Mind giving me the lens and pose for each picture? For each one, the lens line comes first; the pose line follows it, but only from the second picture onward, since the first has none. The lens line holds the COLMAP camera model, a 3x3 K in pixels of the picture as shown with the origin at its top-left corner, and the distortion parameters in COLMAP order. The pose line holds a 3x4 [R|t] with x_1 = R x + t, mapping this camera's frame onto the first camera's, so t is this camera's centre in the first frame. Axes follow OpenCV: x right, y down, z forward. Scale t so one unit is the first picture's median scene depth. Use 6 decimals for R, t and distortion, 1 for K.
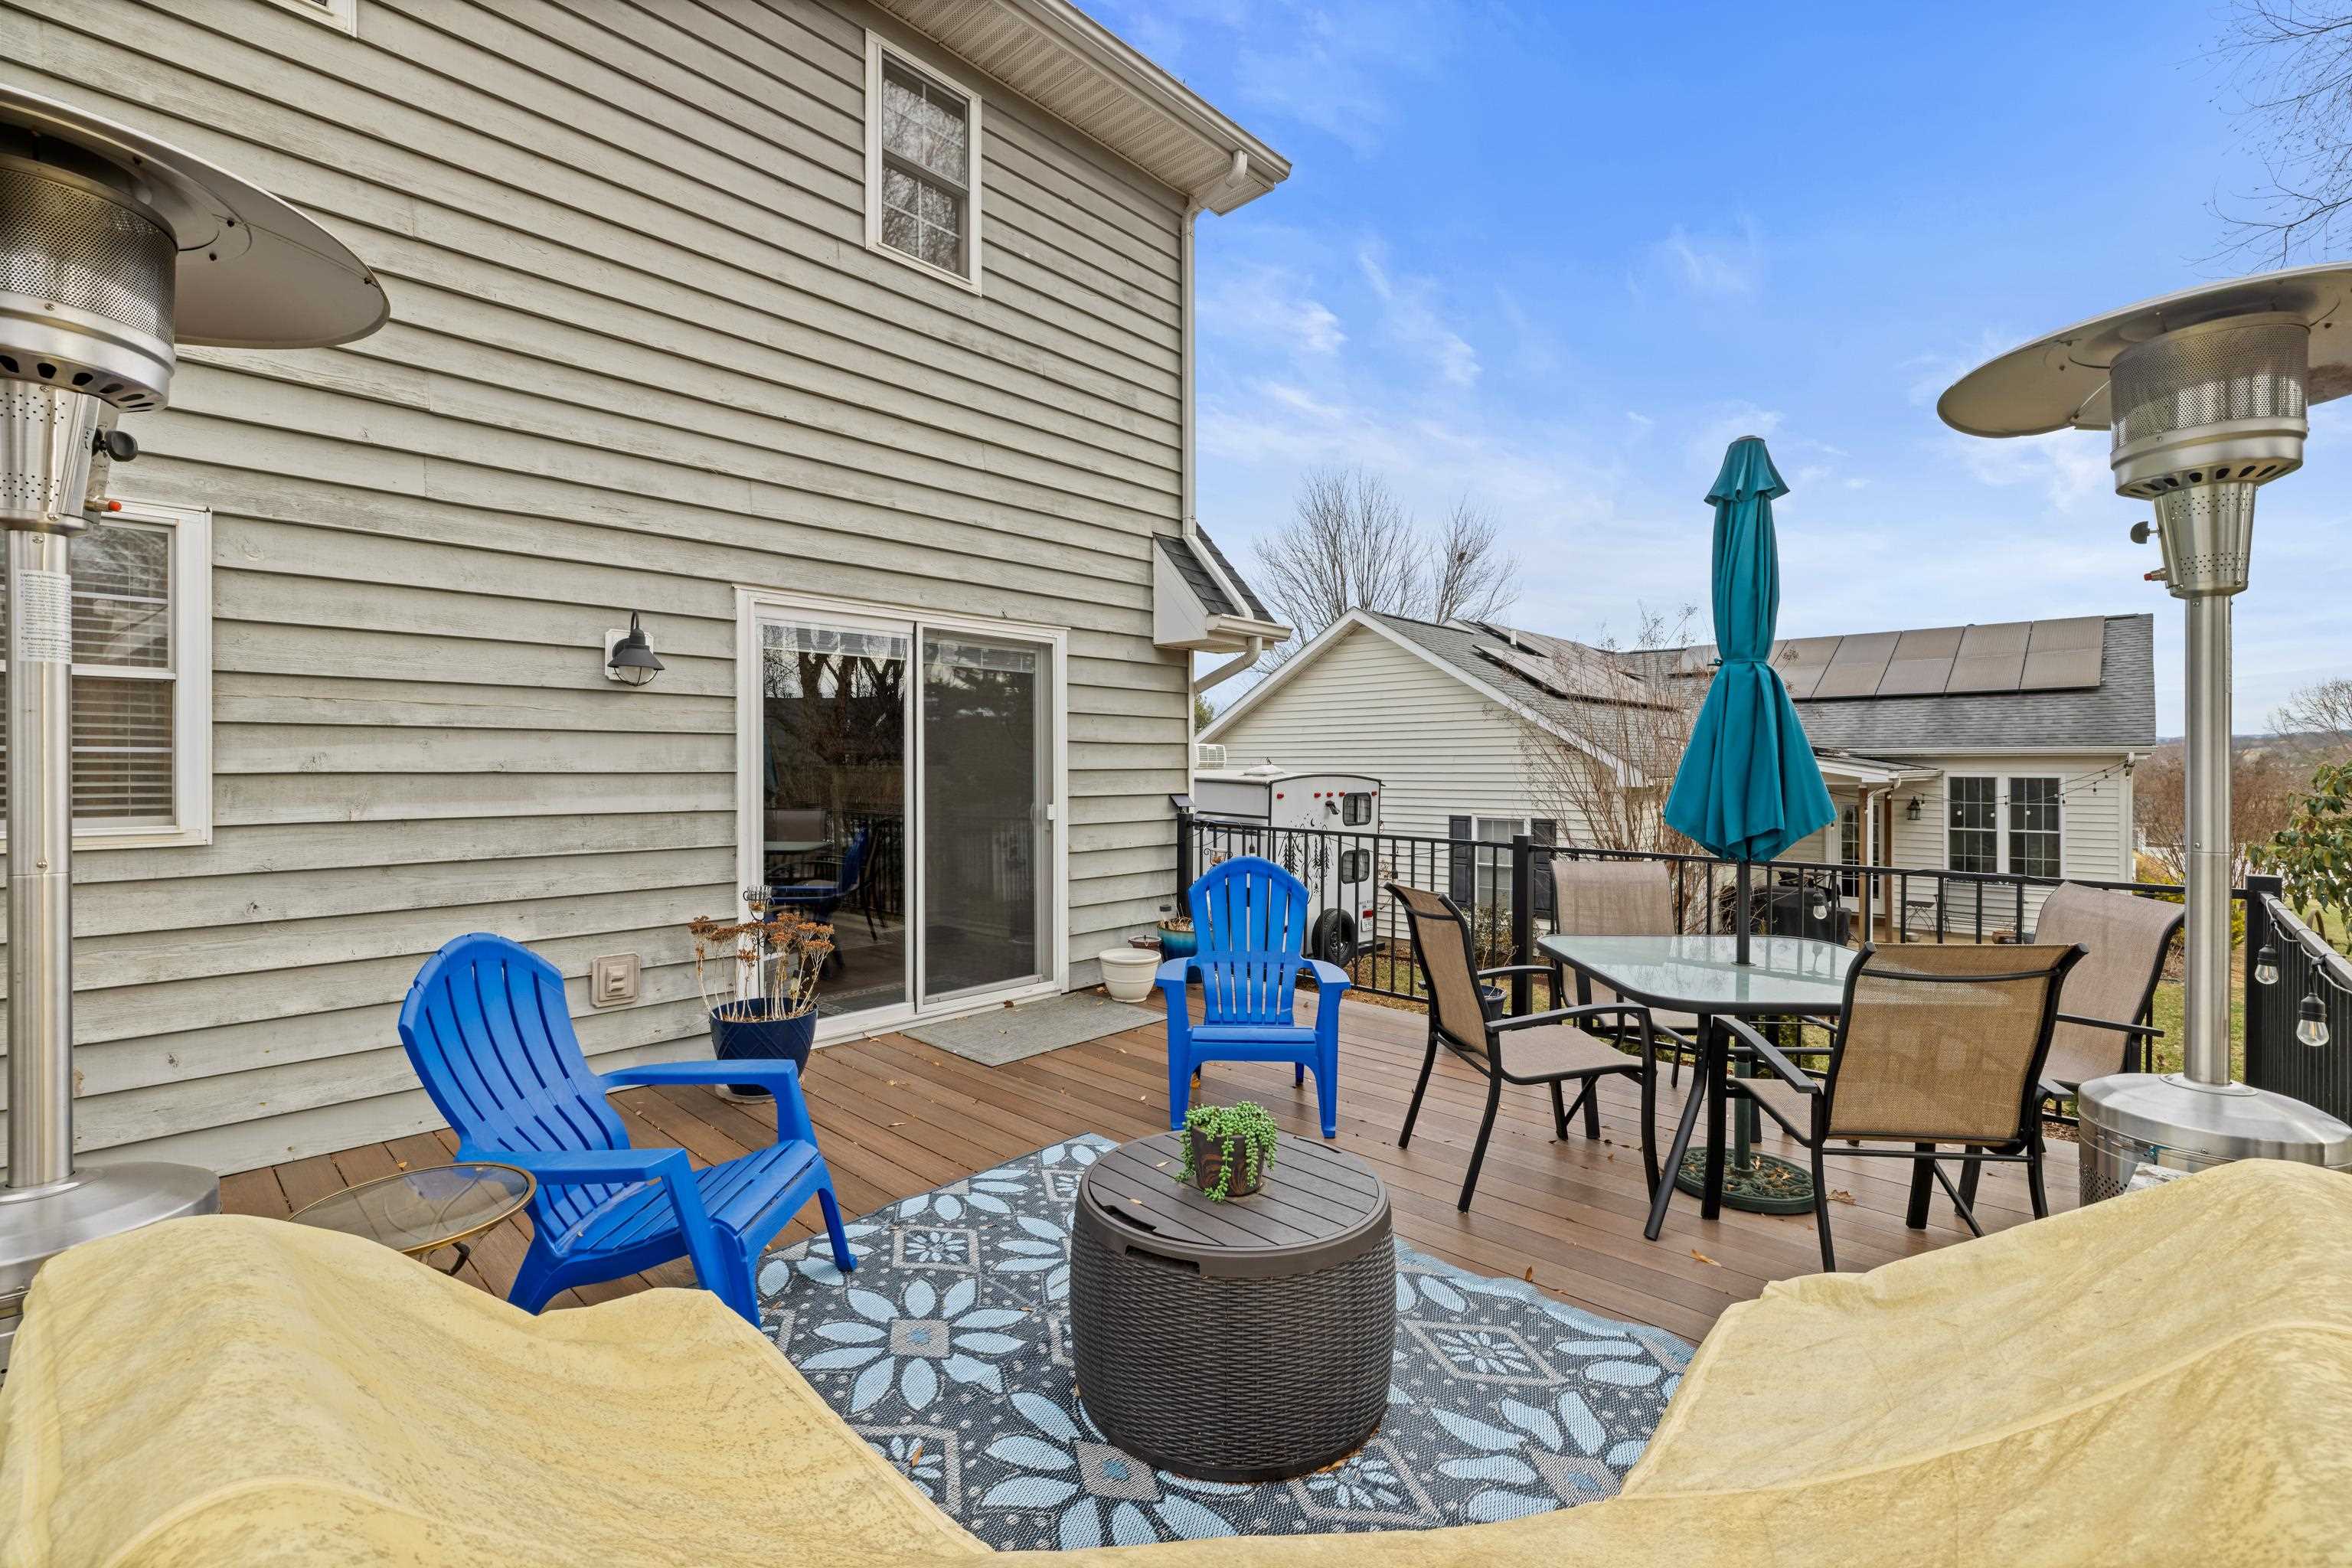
lens RADIAL K [[1028.5, 0, 1179.4], [0, 1028.5, 762.5], [0, 0, 1]] dist [0.000767, 0.000030]
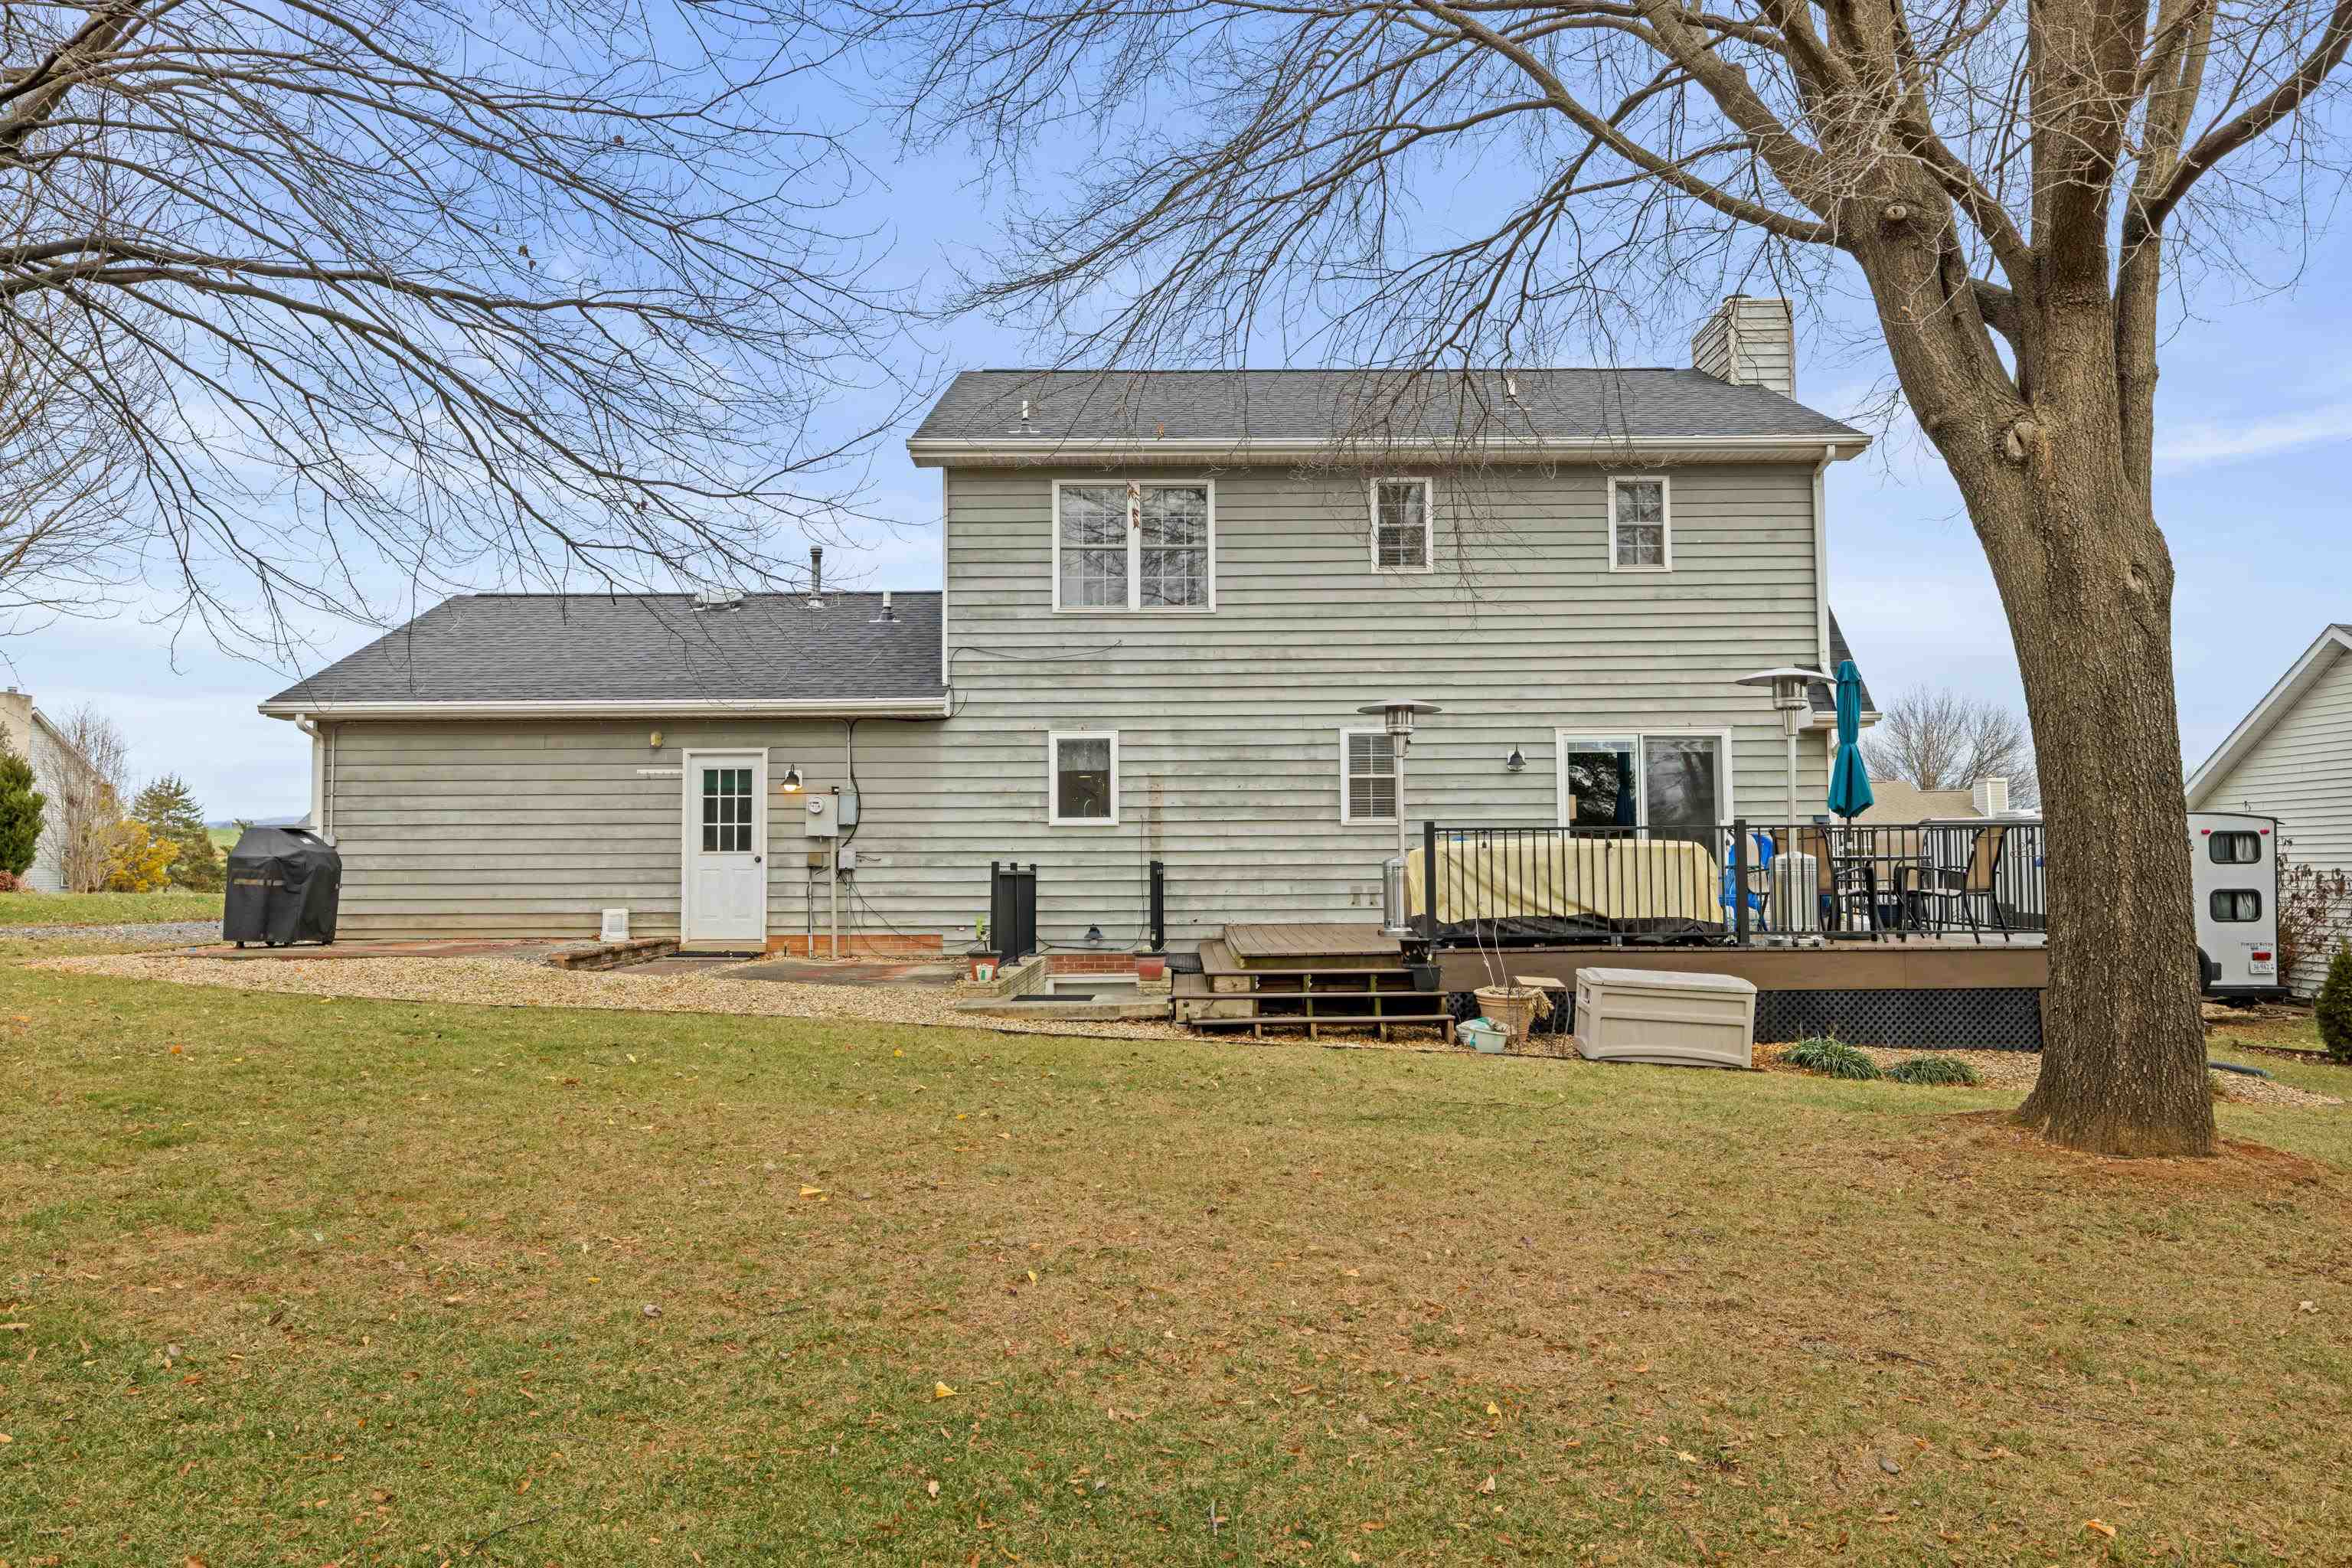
lens RADIAL K [[1651.7, 0, 1172.5], [0, 1651.7, 768.4], [0, 0, 1]] dist [-0.006409, 0.004686]
pose [[0.676538, -0.050671, -0.734663, 1.320975], [0.010685, 0.998200, -0.059008, 0.105901], [0.736331, 0.032072, 0.675861, -1.679039]]
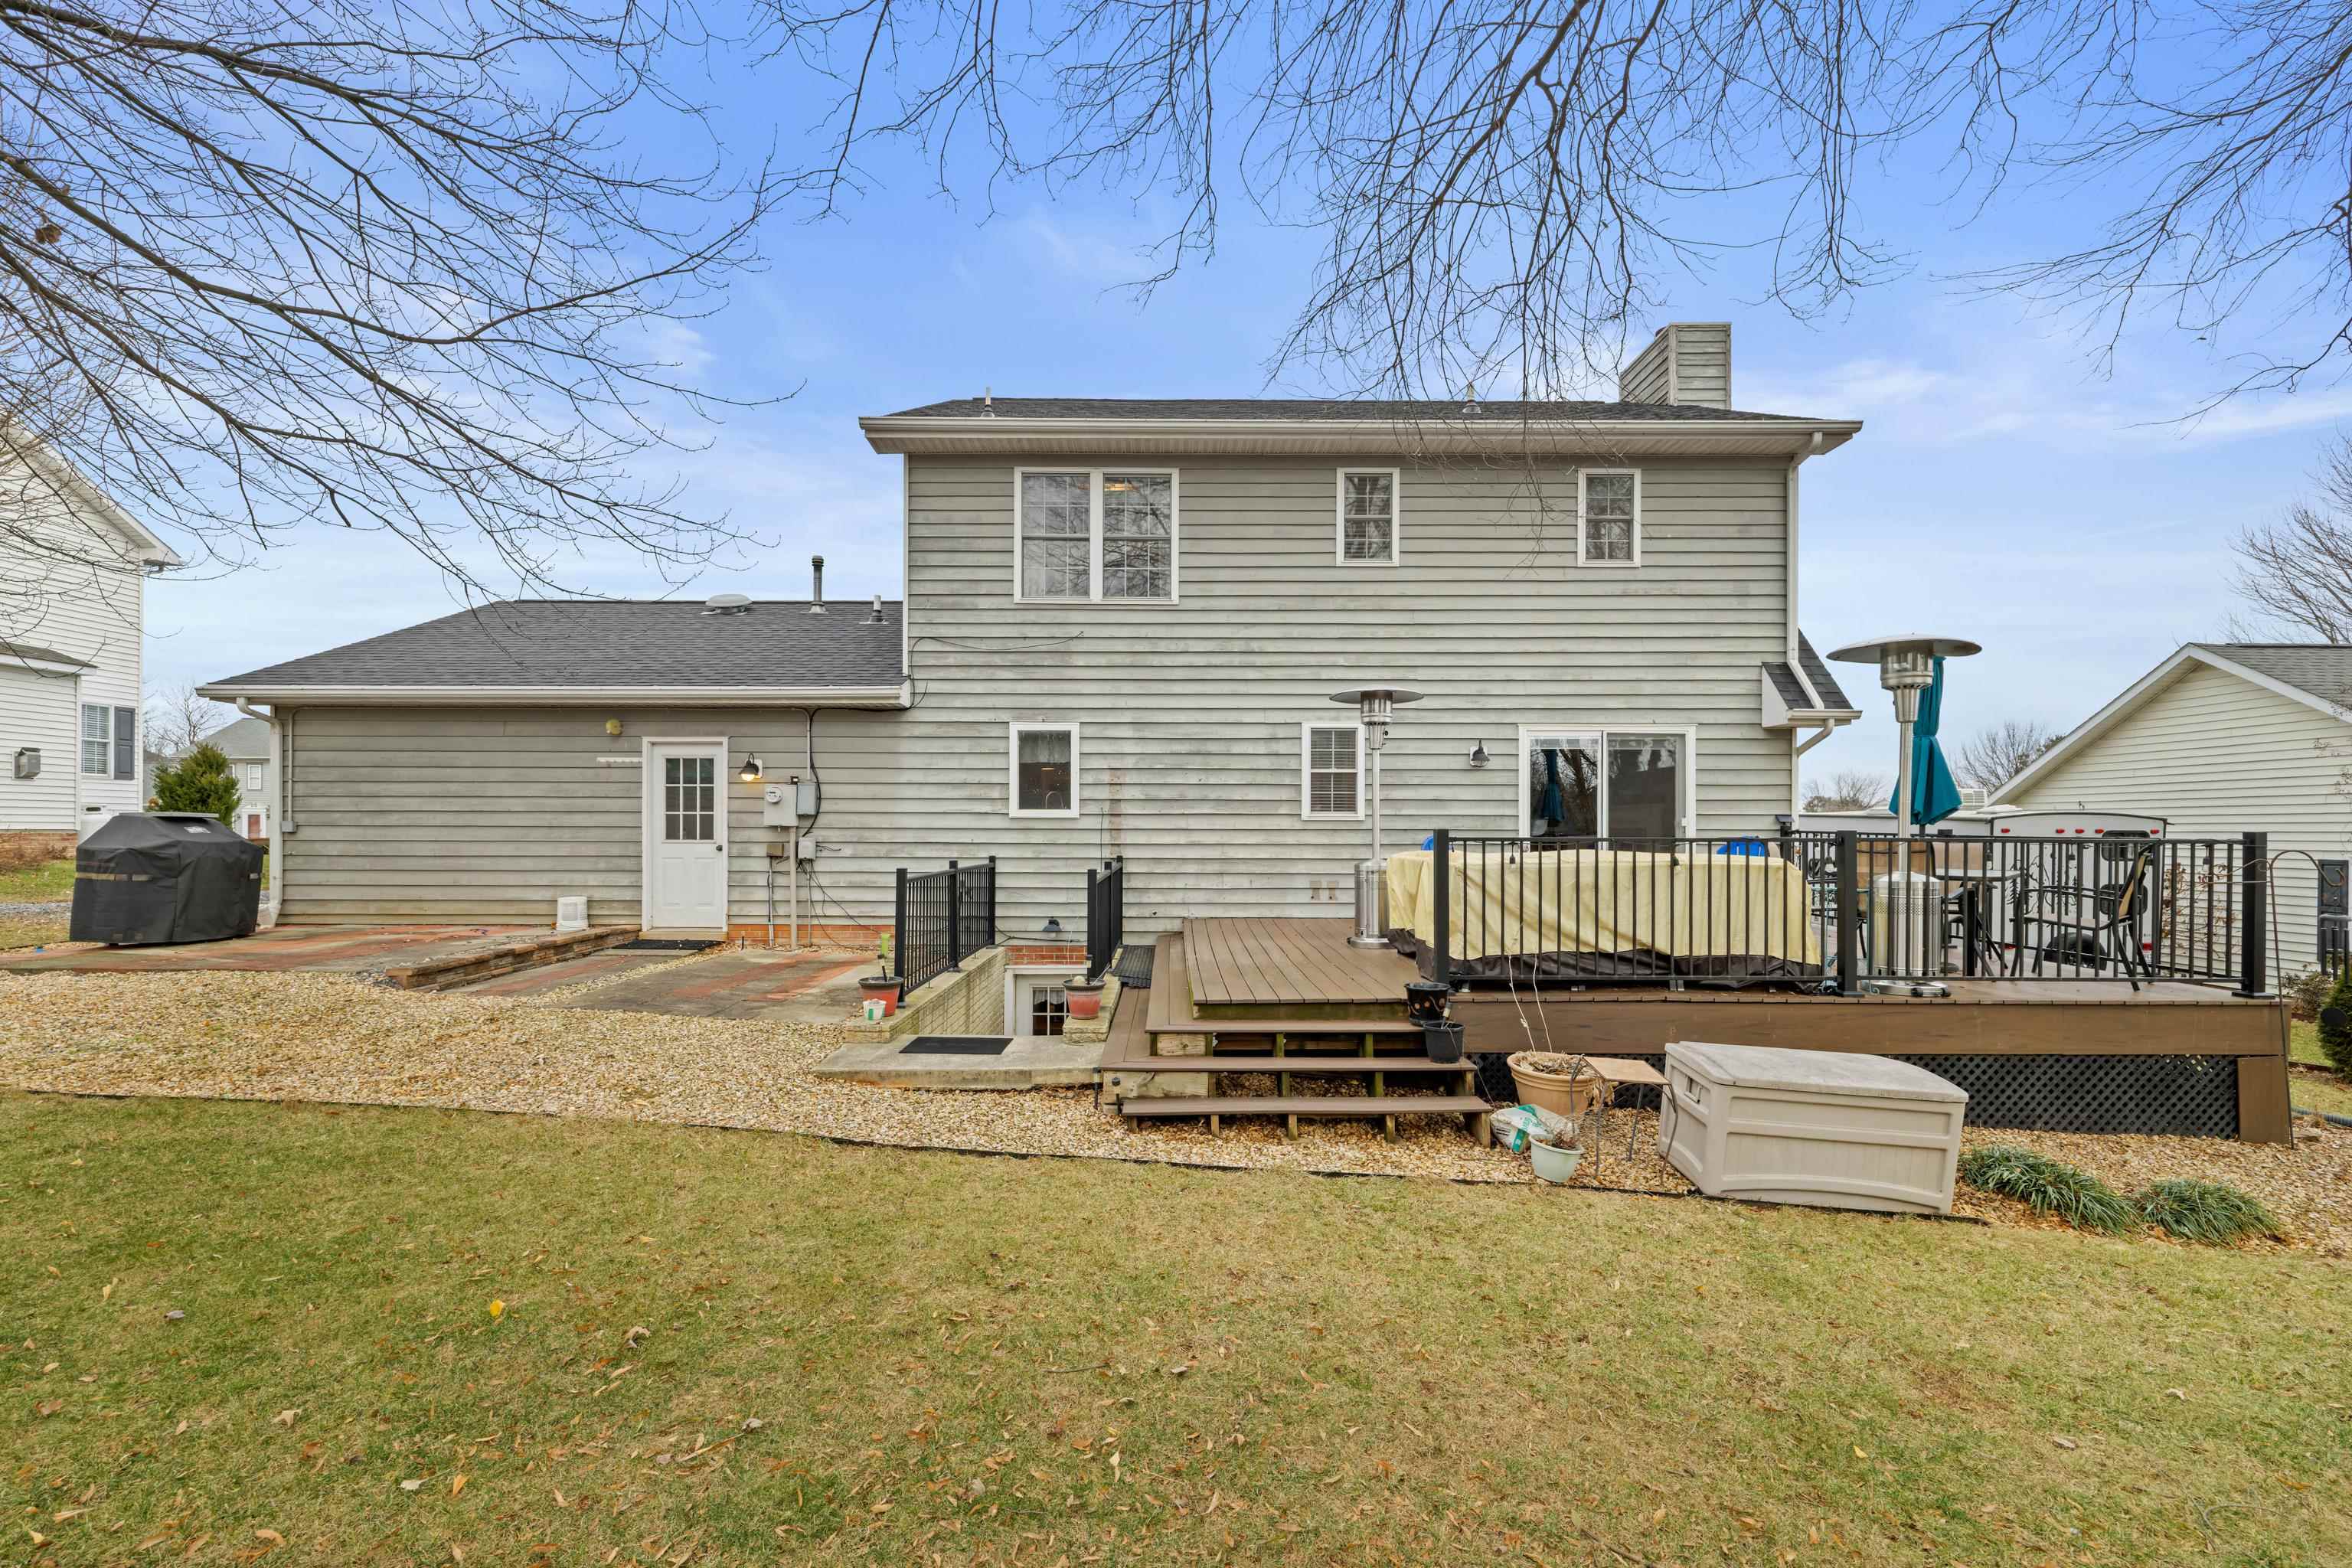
lens RADIAL K [[1003.9, 0, 1162.8], [0, 1003.9, 824.3], [0, 0, 1]] dist [0.000150, 0.000110]
pose [[0.673917, -0.002720, -0.738802, 0.547837], [0.001260, 0.999996, -0.002532, 0.051447], [0.738806, 0.000775, 0.673917, -0.890499]]
